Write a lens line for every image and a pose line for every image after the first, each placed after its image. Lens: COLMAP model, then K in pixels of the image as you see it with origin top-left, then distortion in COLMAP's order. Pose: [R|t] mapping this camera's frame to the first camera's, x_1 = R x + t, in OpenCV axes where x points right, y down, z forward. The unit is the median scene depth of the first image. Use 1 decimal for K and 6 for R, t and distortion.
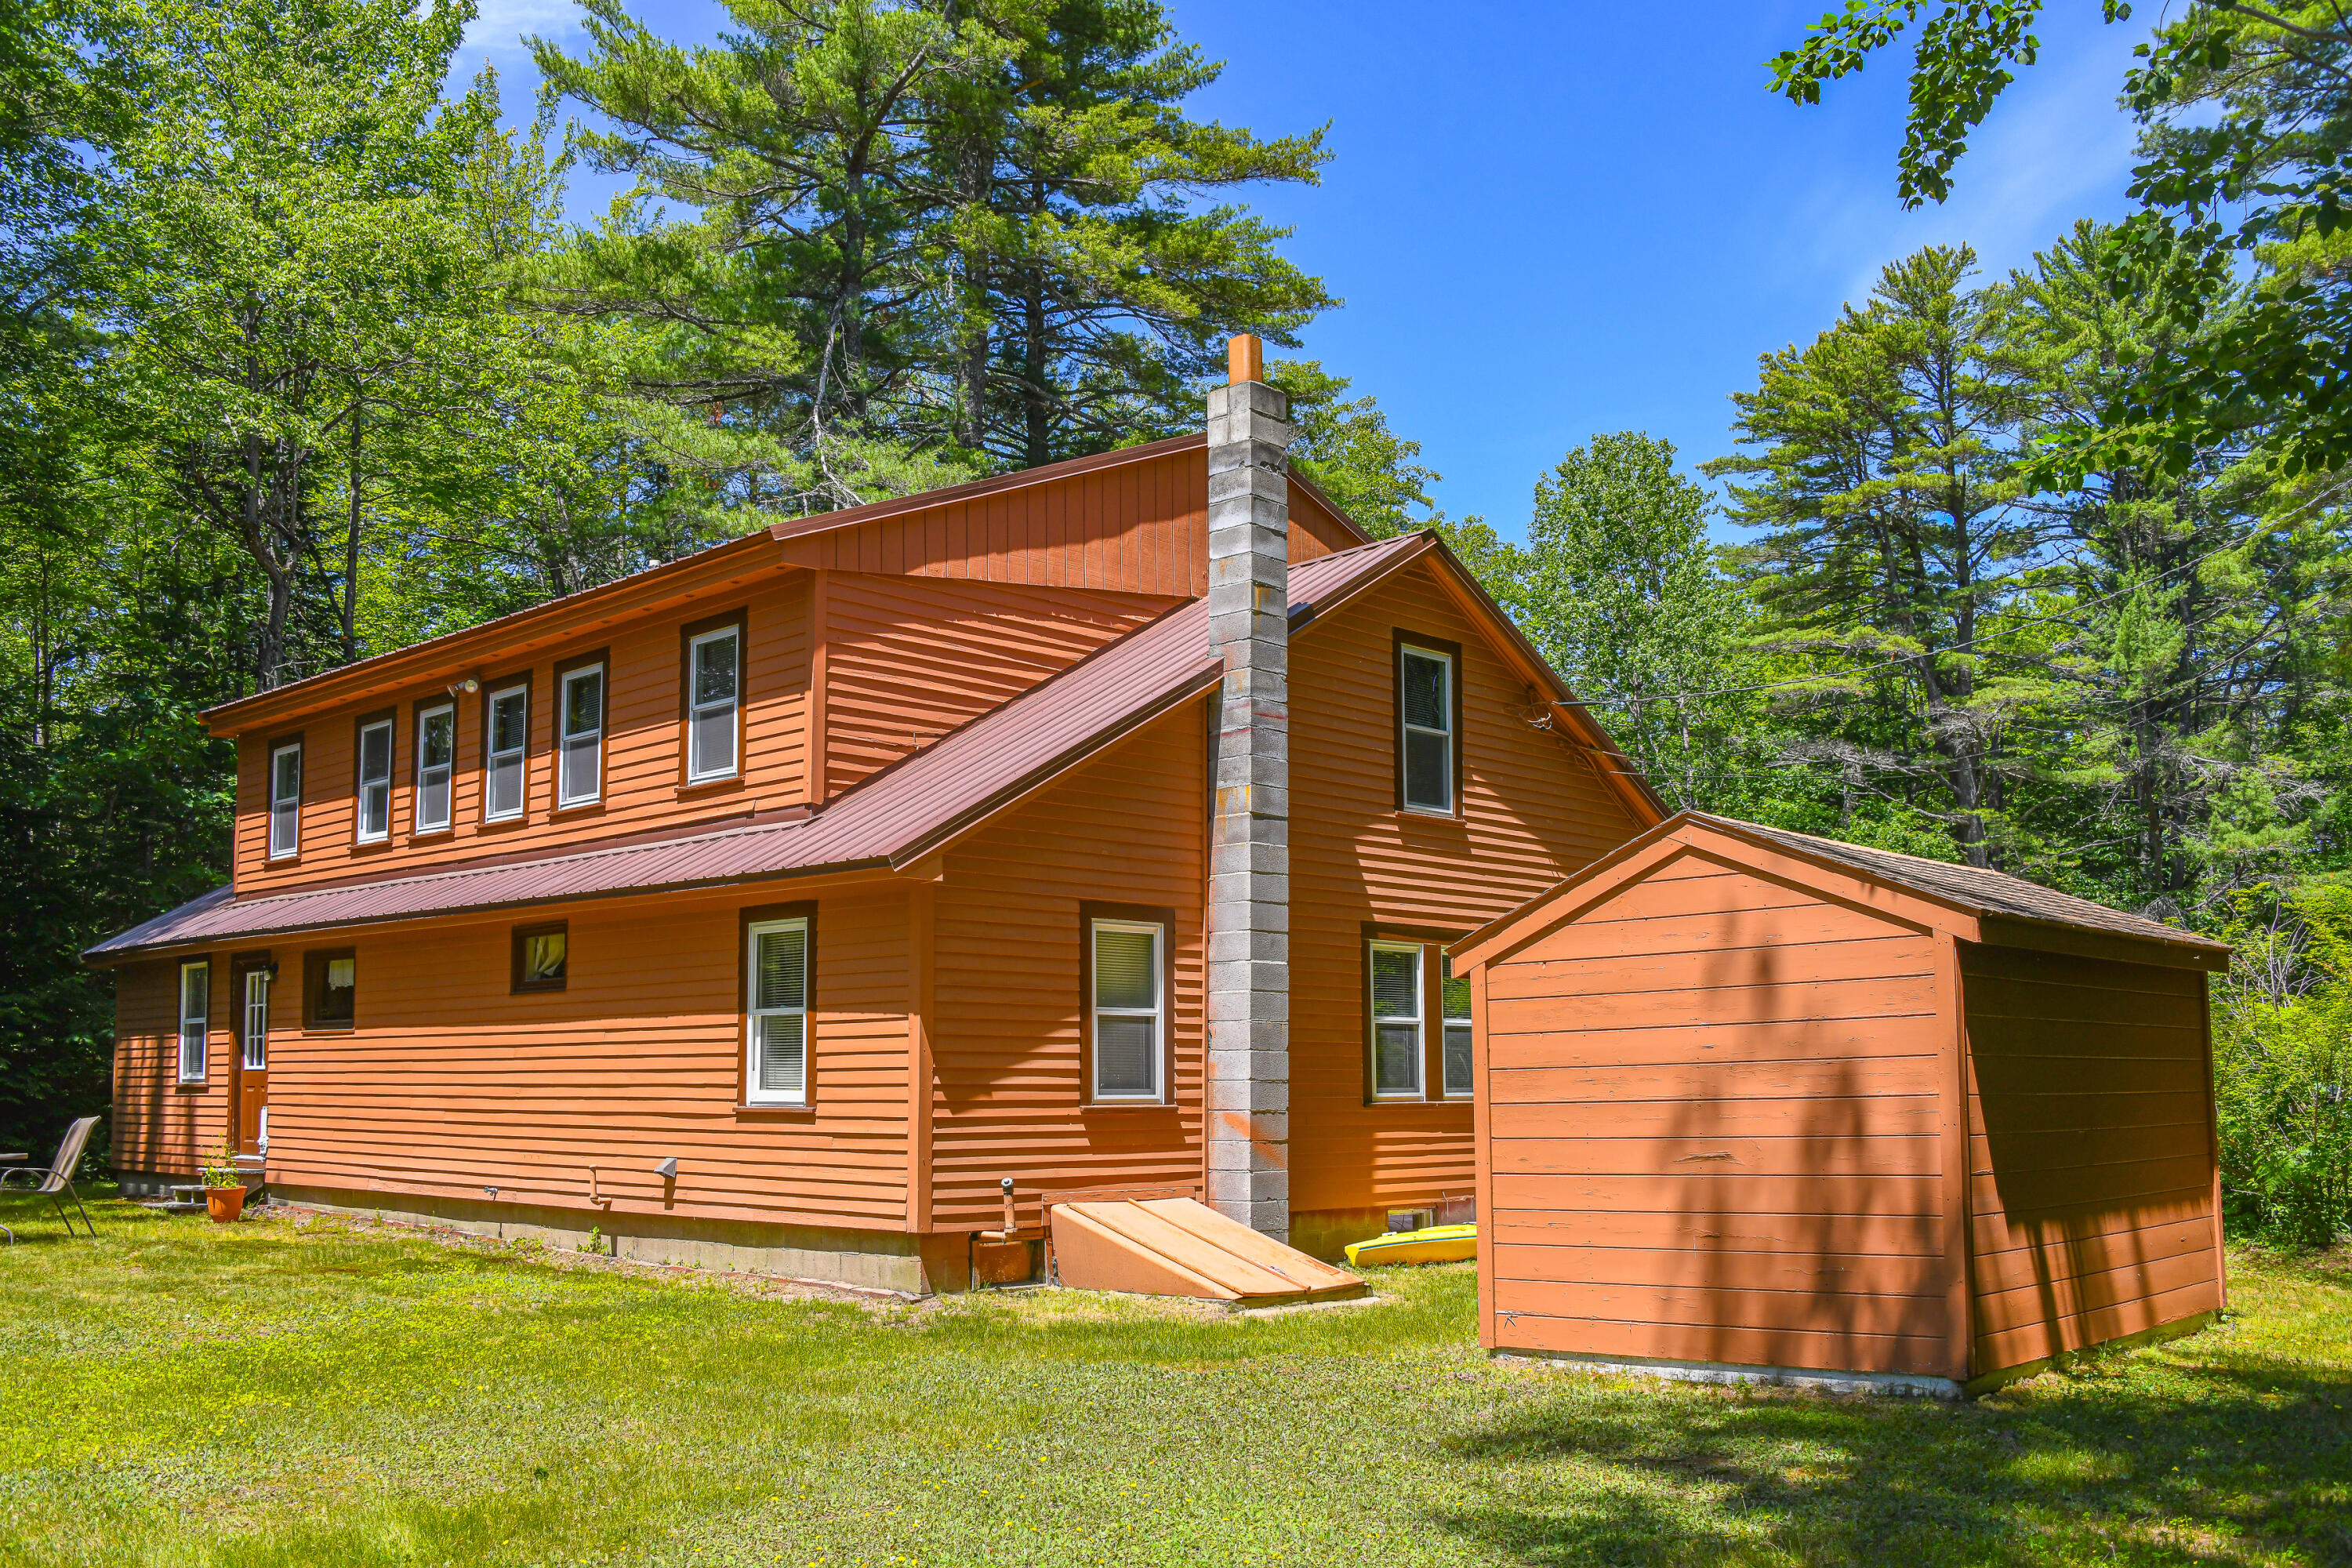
lens RADIAL K [[2116.3, 0, 1194.7], [0, 2116.3, 849.5], [0, 0, 1]] dist [-0.079429, 0.027653]
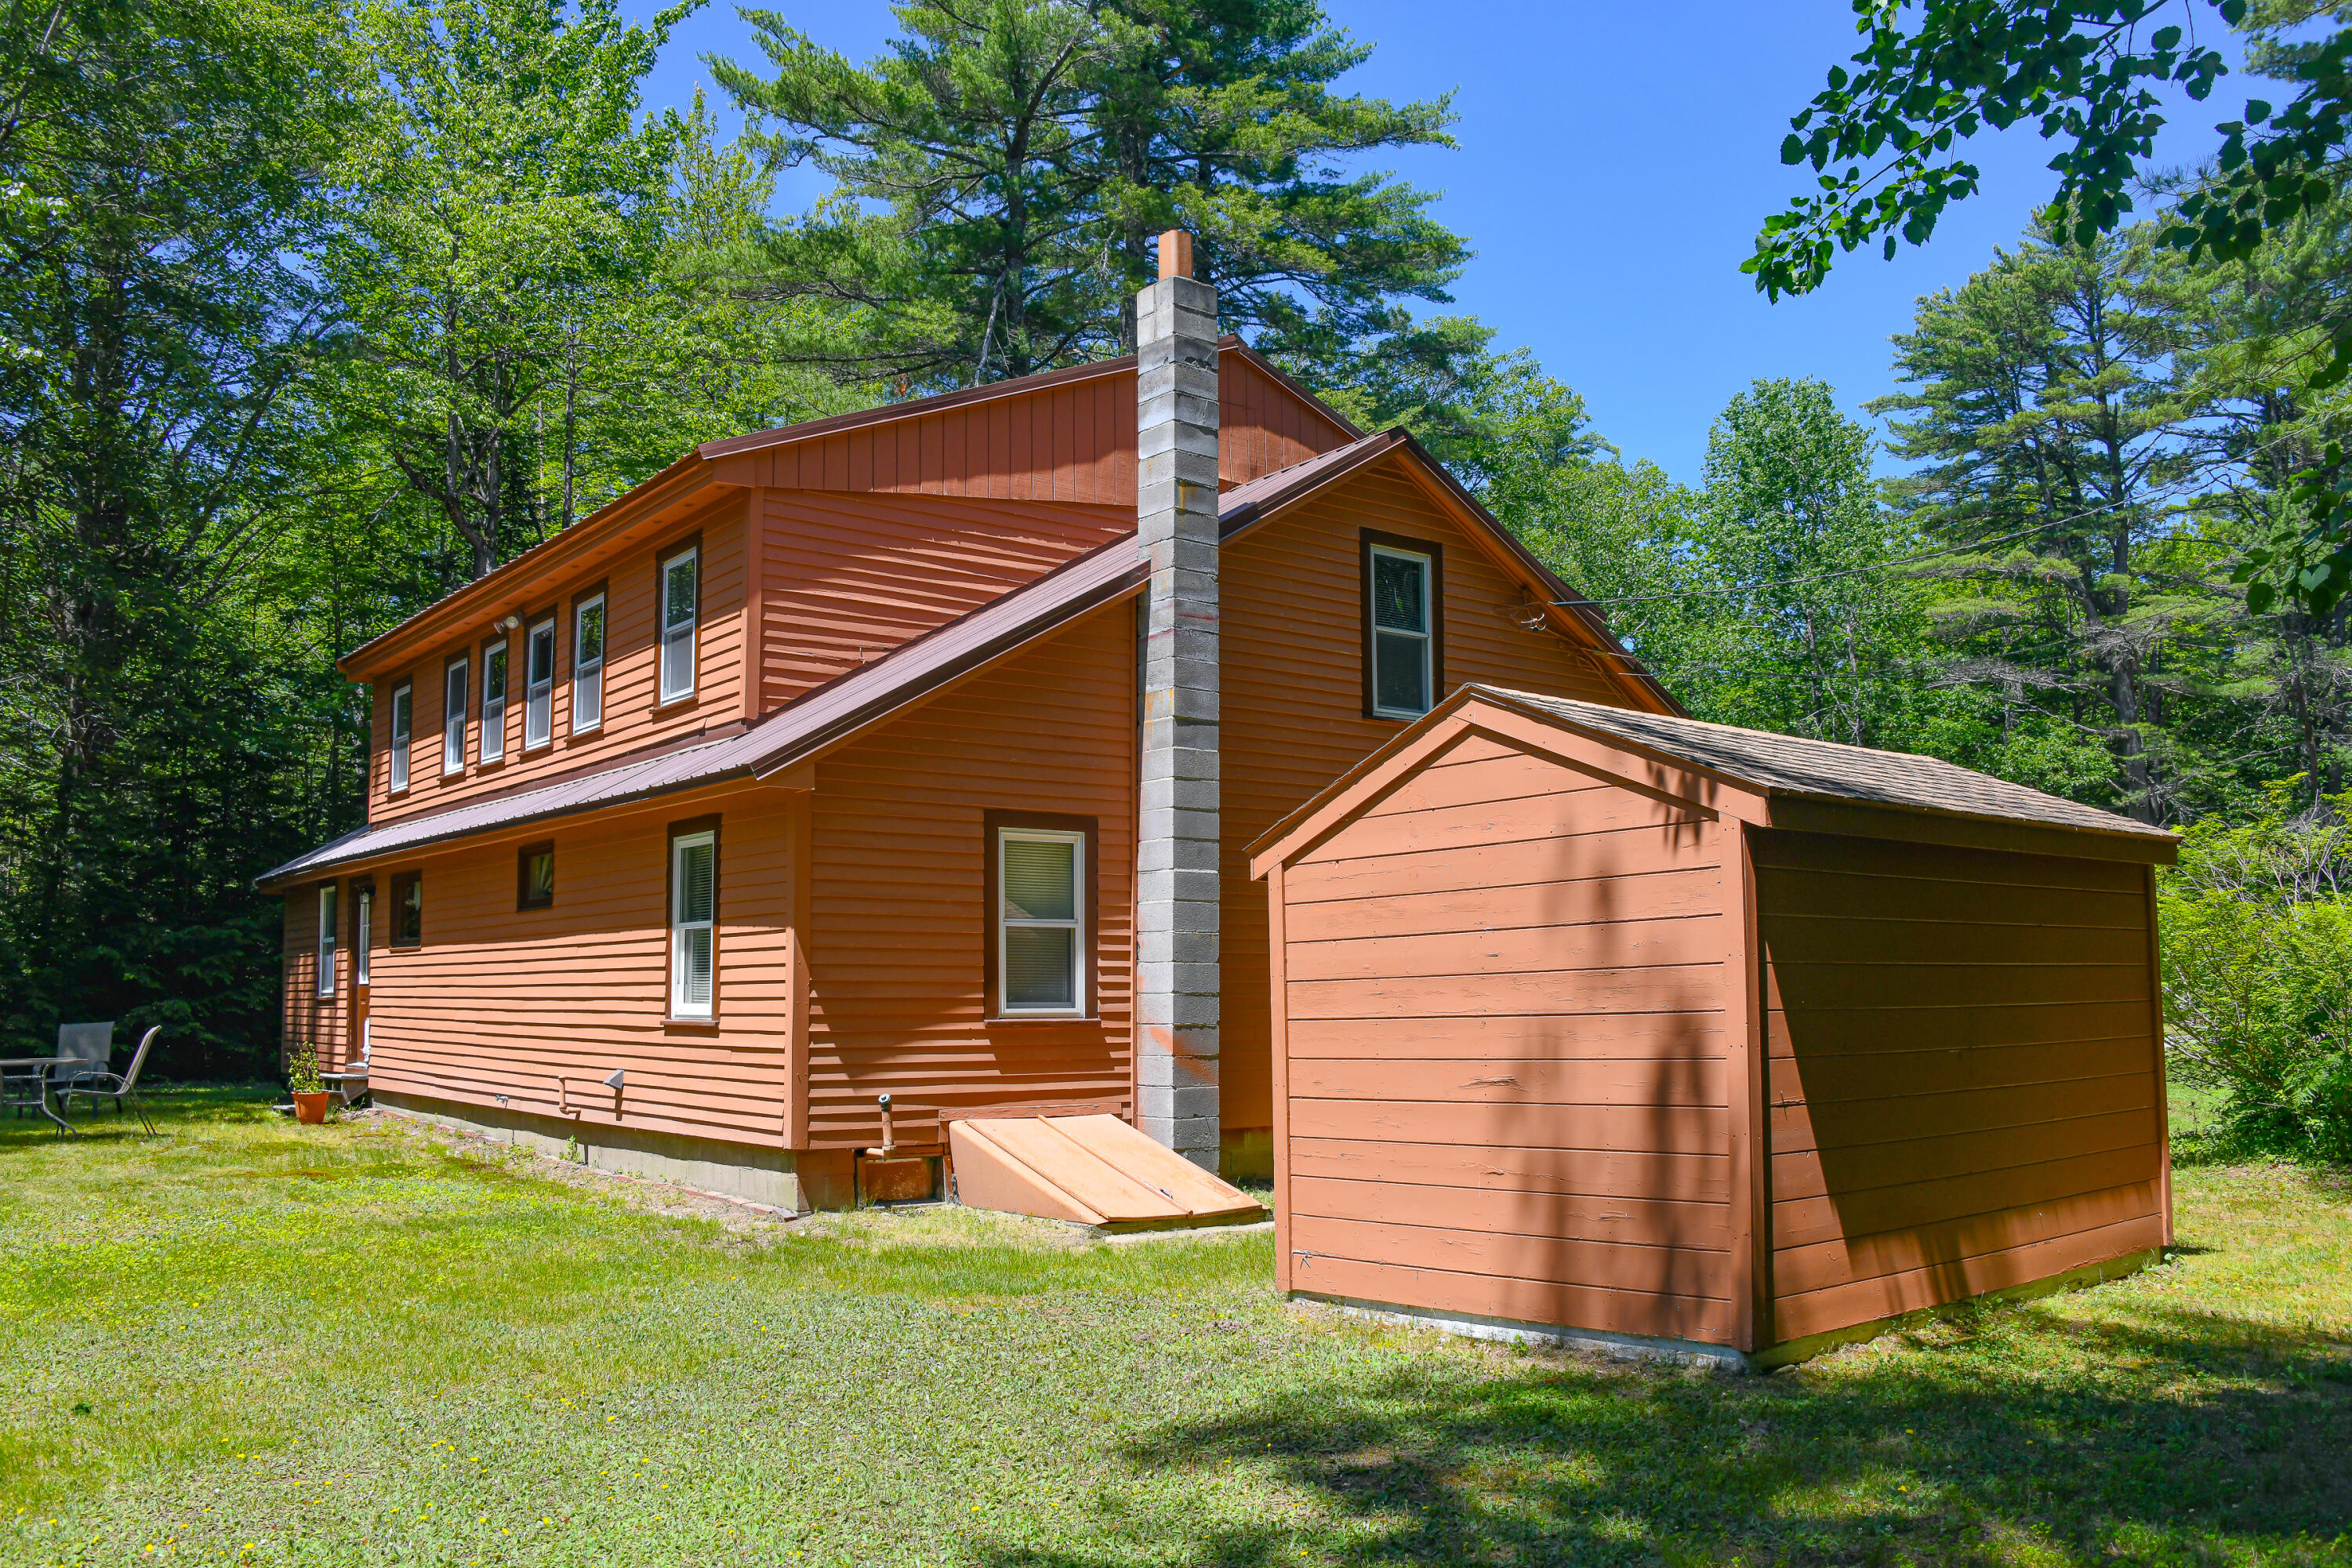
lens RADIAL K [[1908.5, 0, 1165.2], [0, 1908.5, 786.9], [0, 0, 1]] dist [-0.146964, 0.069935]
pose [[0.989466, -0.019136, -0.143496, 0.105083], [0.019401, 0.999812, 0.000445, 0.010144], [0.143460, -0.003224, 0.989651, 0.097500]]
